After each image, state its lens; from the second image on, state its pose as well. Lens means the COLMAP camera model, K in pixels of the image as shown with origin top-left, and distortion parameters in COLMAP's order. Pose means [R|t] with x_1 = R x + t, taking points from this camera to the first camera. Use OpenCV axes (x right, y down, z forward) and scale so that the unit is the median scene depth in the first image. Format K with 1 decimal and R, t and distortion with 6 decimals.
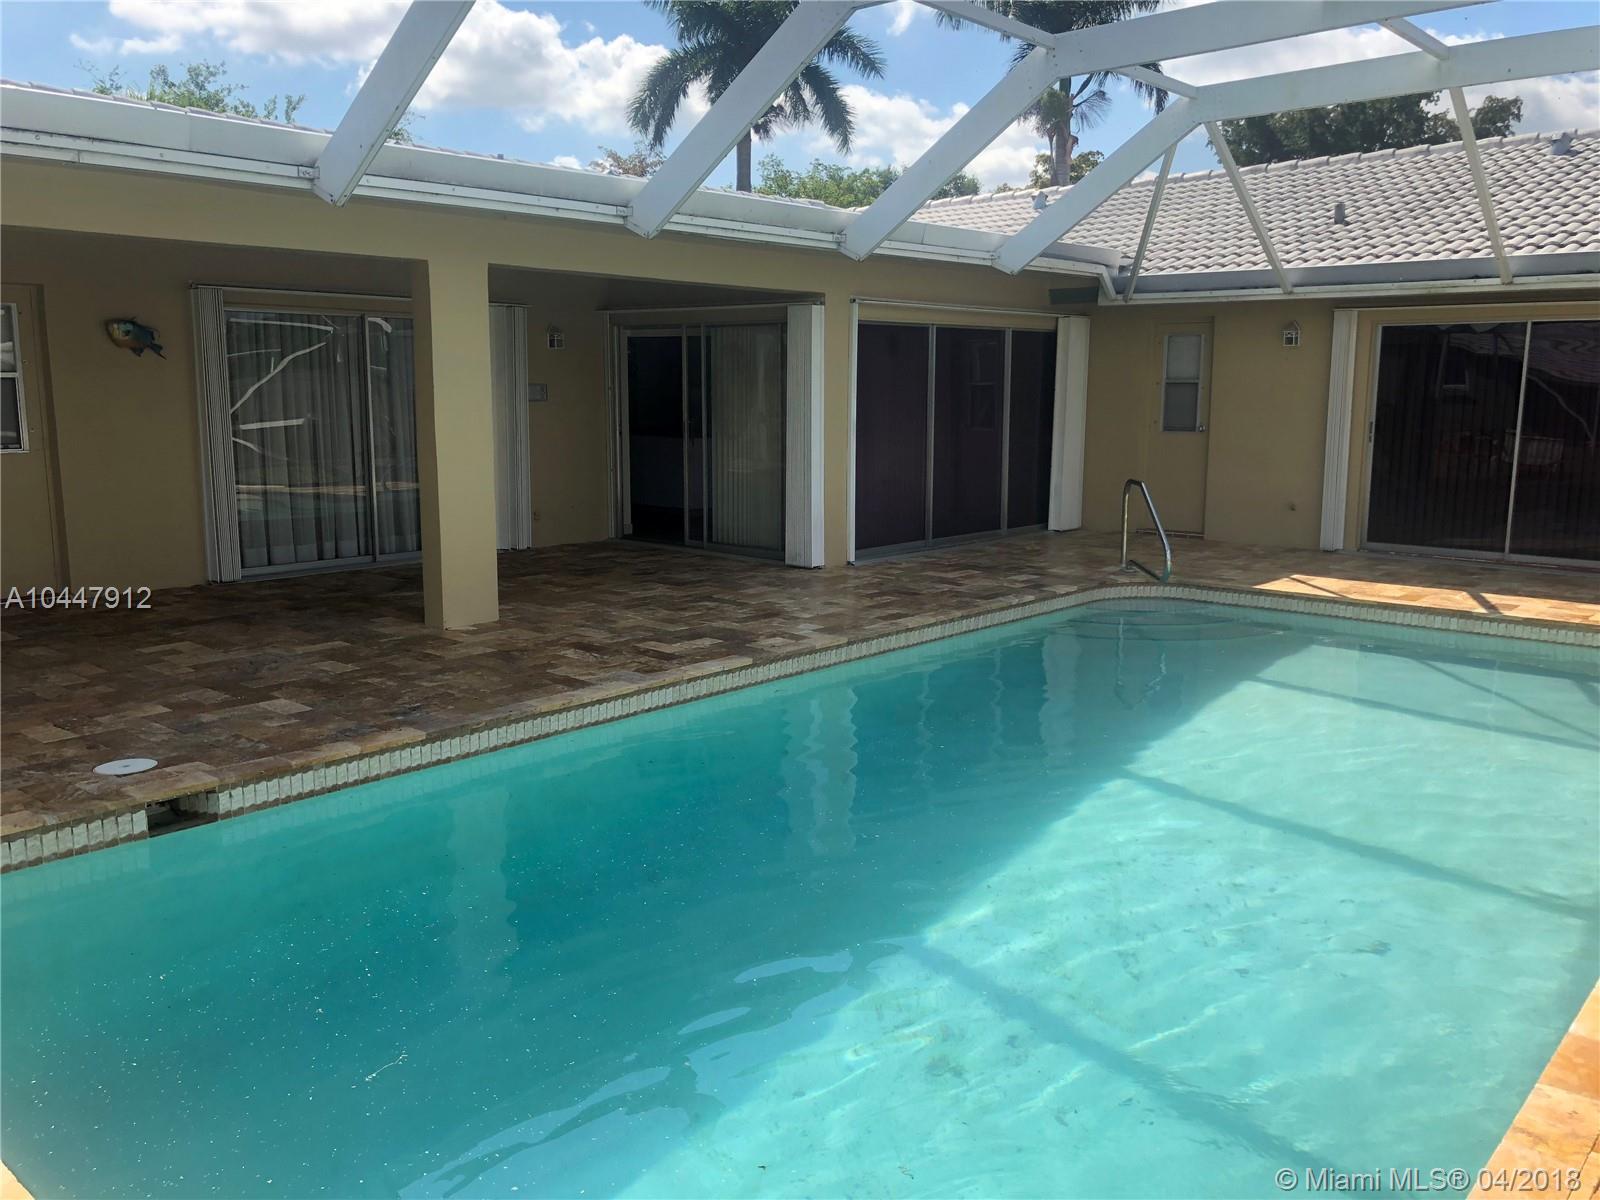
lens RADIAL K [[1307.9, 0, 804.3], [0, 1307.9, 594.8], [0, 0, 1]] dist [0.011062, -0.005913]
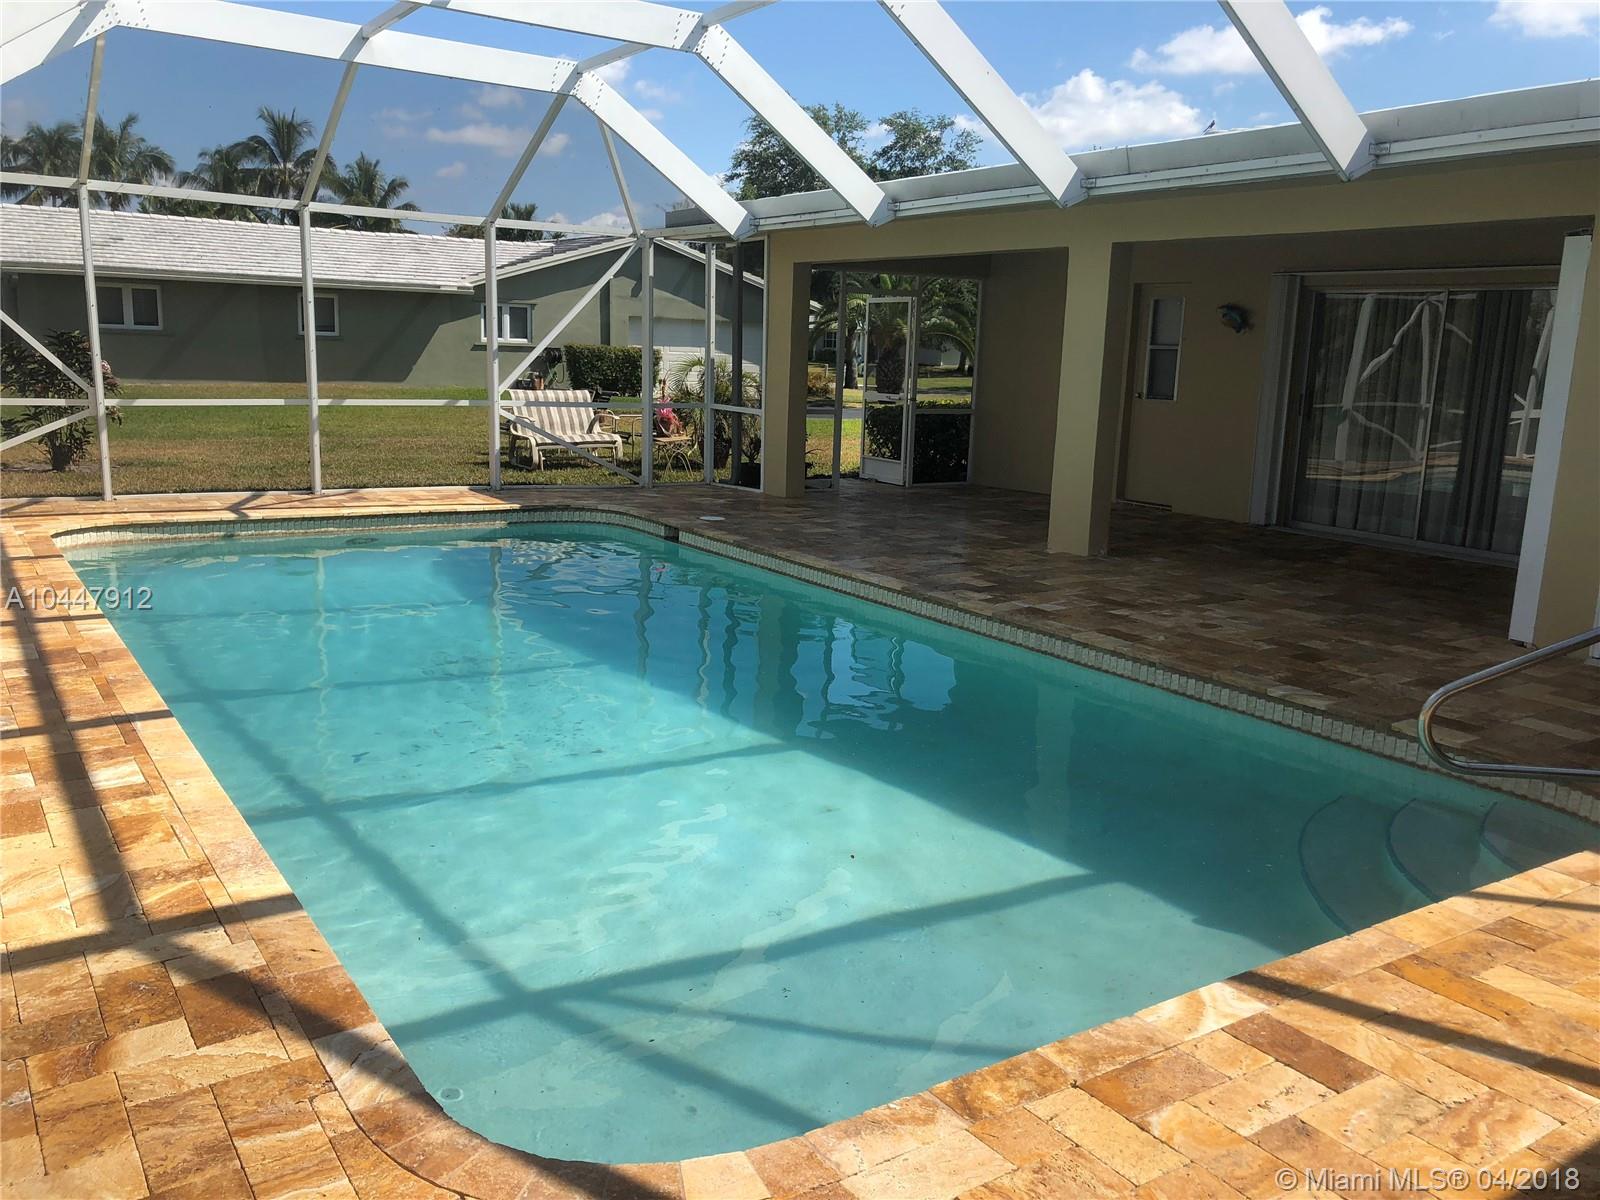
lens RADIAL K [[1307.9, 0, 804.0], [0, 1307.9, 605.3], [0, 0, 1]] dist [0.011062, -0.005913]
pose [[-0.261994, 0.188506, -0.946480, 1.093099], [-0.178505, 0.954349, 0.239485, -0.198296], [0.948417, 0.231695, -0.216384, 1.202355]]
